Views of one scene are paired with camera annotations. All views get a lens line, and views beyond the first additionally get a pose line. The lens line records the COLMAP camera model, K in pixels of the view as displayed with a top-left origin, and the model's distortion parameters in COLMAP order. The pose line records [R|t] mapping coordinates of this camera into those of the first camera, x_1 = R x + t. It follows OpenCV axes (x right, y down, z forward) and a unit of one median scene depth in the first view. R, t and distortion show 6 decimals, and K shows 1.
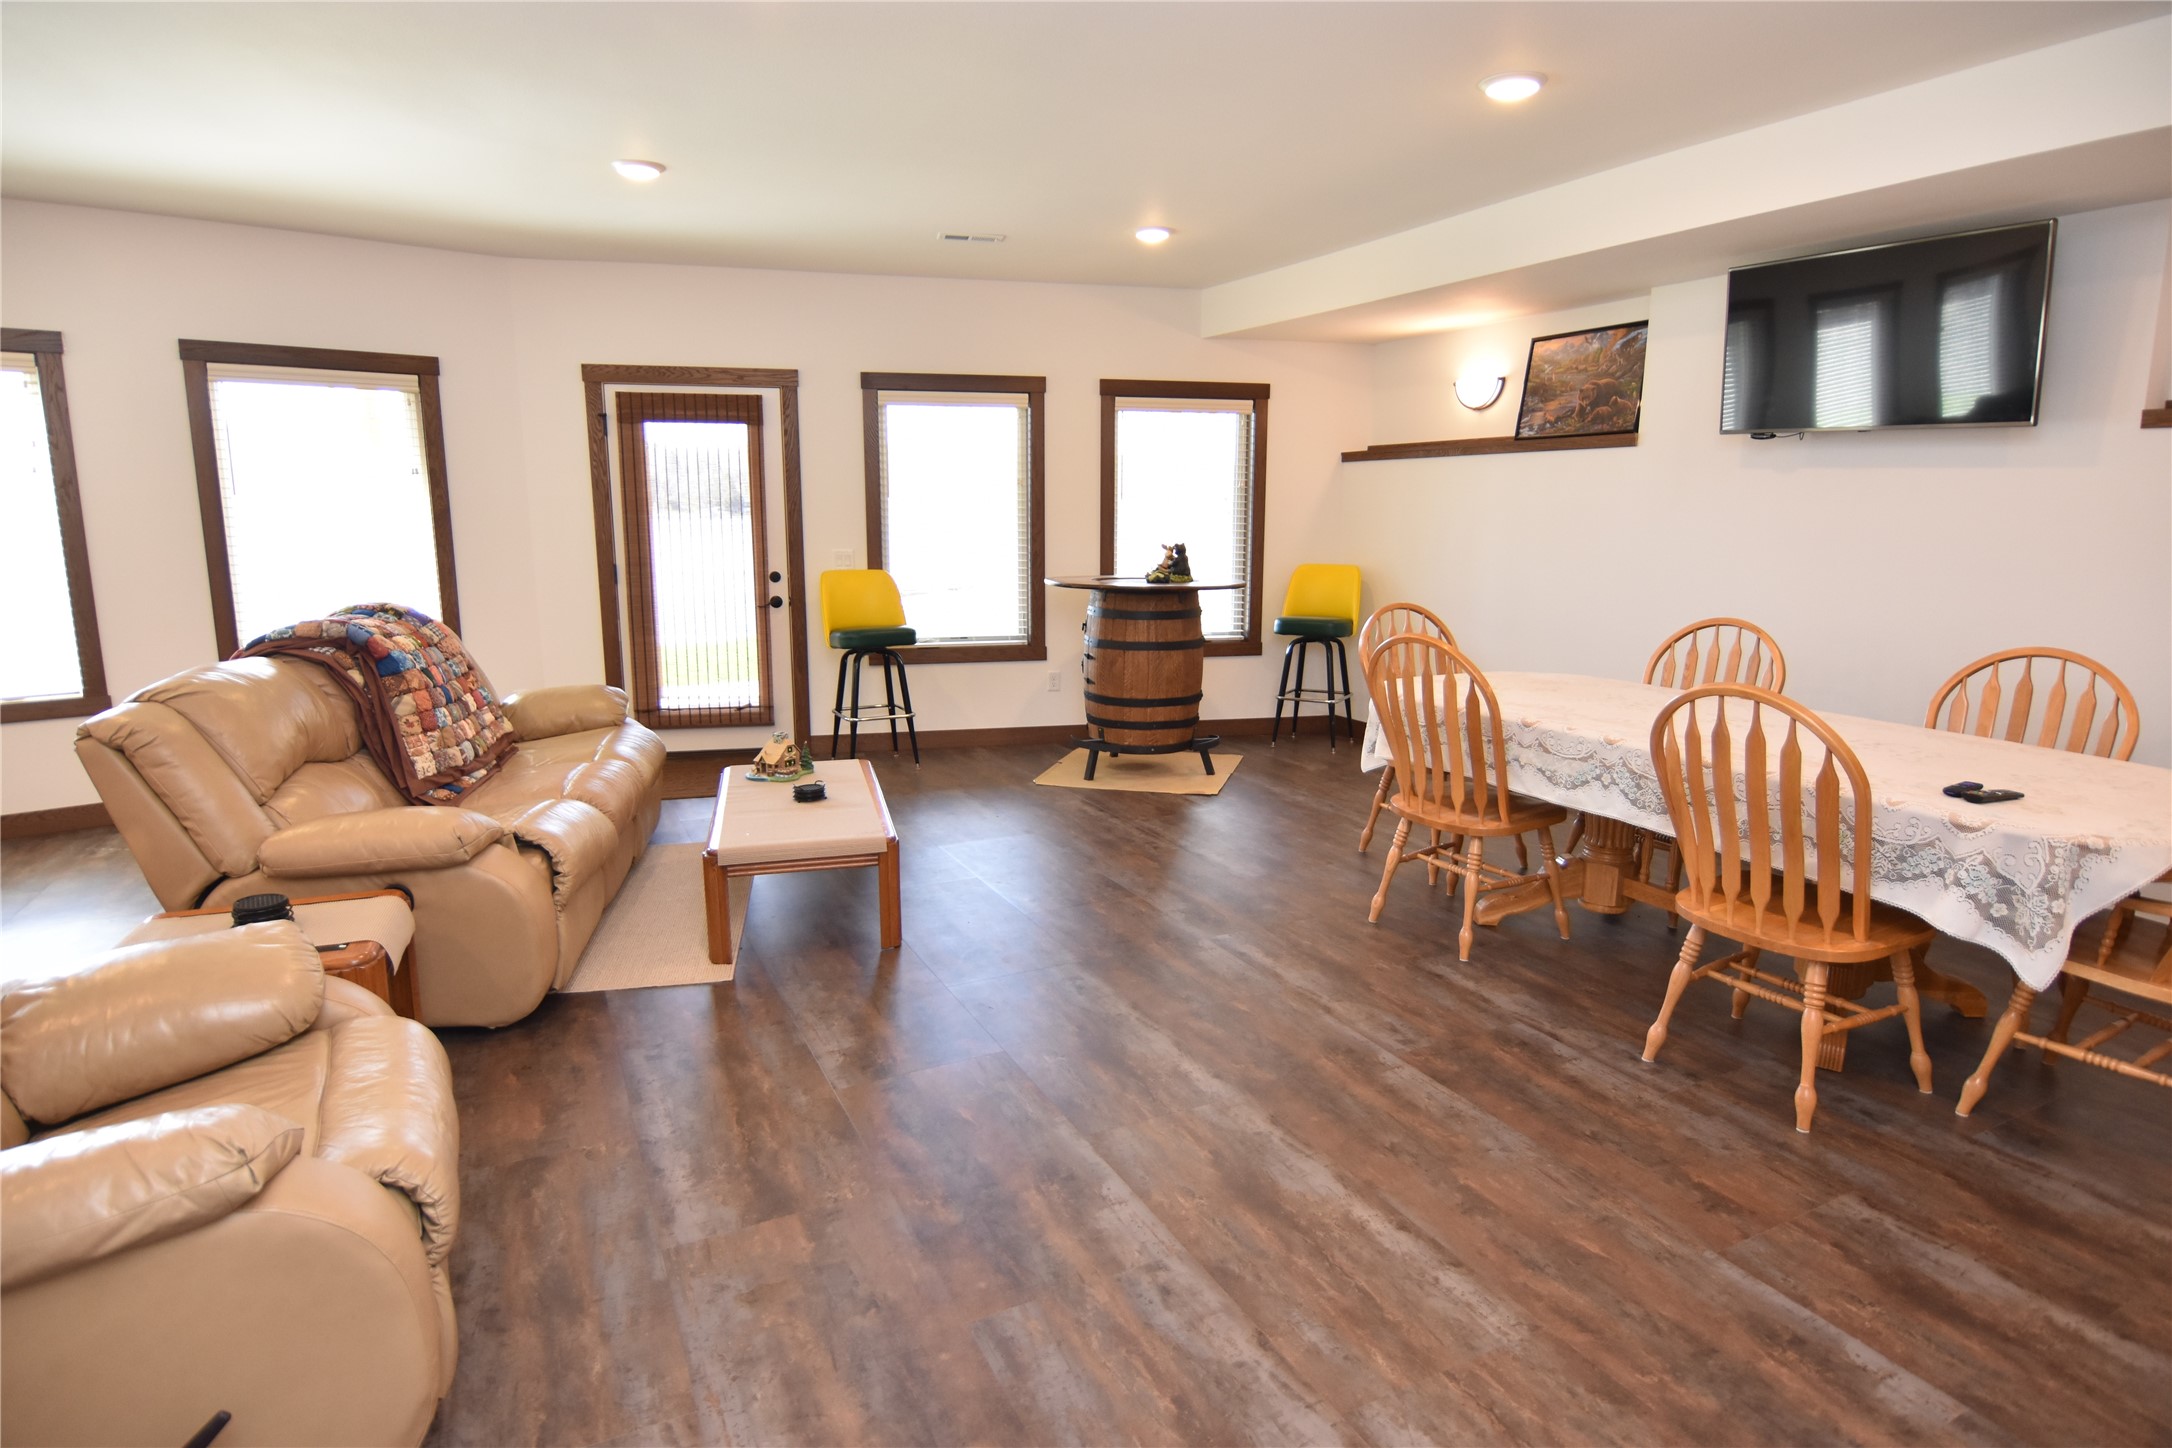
lens RADIAL K [[1150.1, 0, 1085.6], [0, 1150.1, 722.0], [0, 0, 1]] dist [-0.000617, -0.017109]
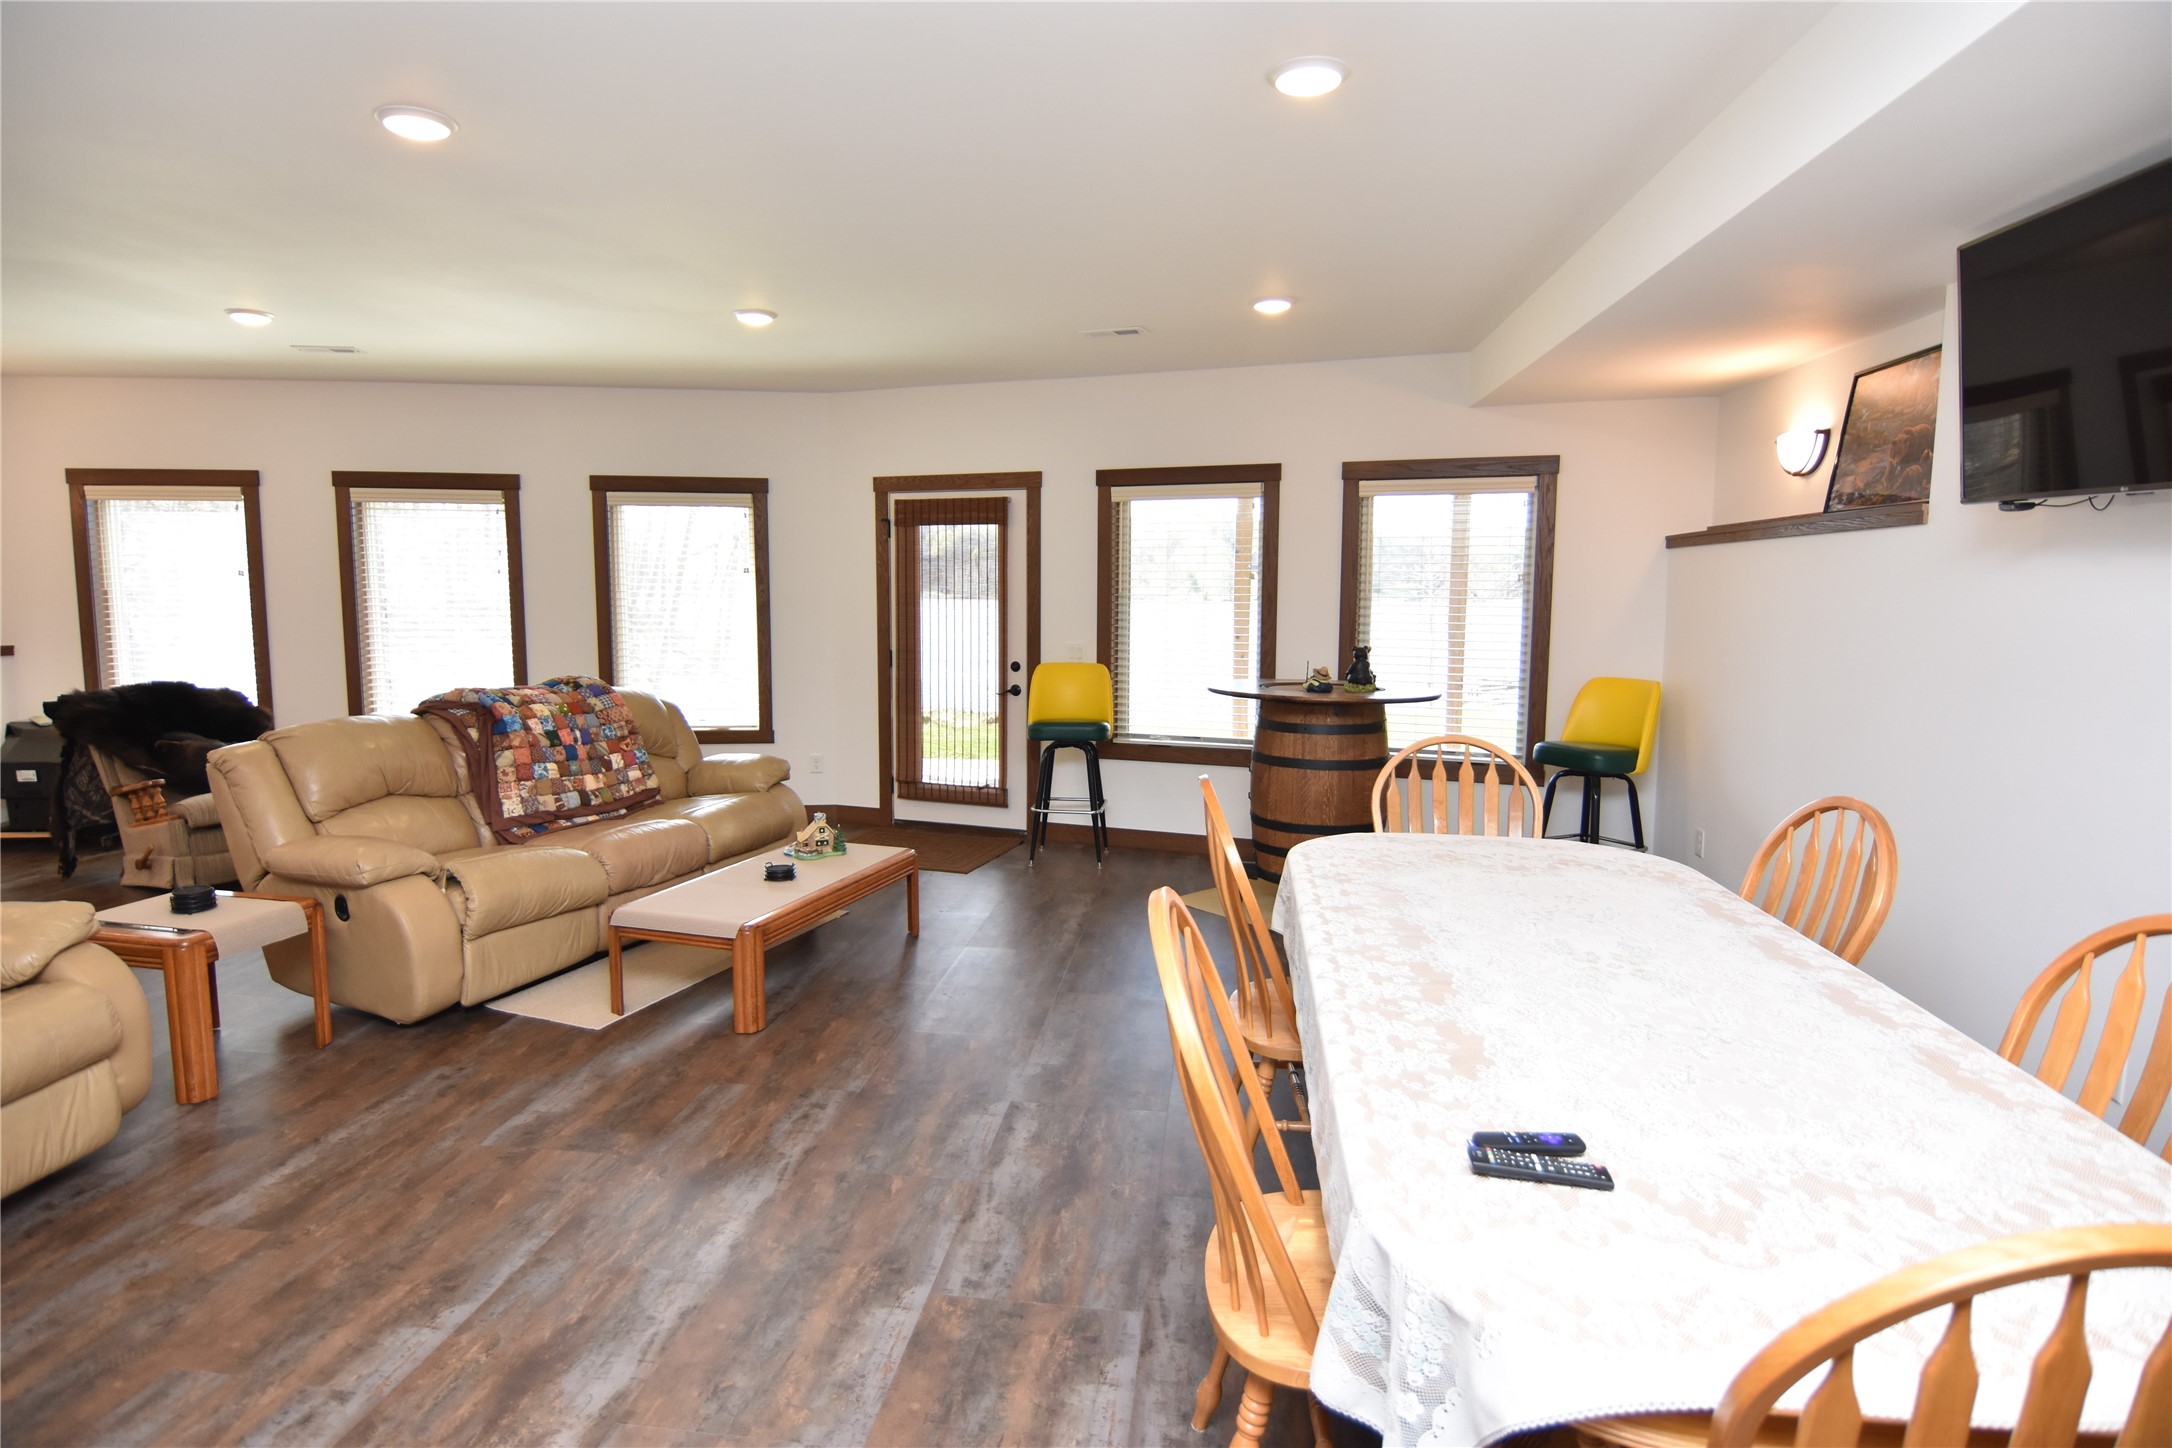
lens RADIAL K [[1150.1, 0, 1087.7], [0, 1150.1, 717.9], [0, 0, 1]] dist [-0.000617, -0.017109]
pose [[0.829813, 0.064731, -0.554274, 0.389427], [-0.105200, 0.993586, -0.041459, -0.045006], [0.548036, 0.092713, 0.831301, 0.175534]]
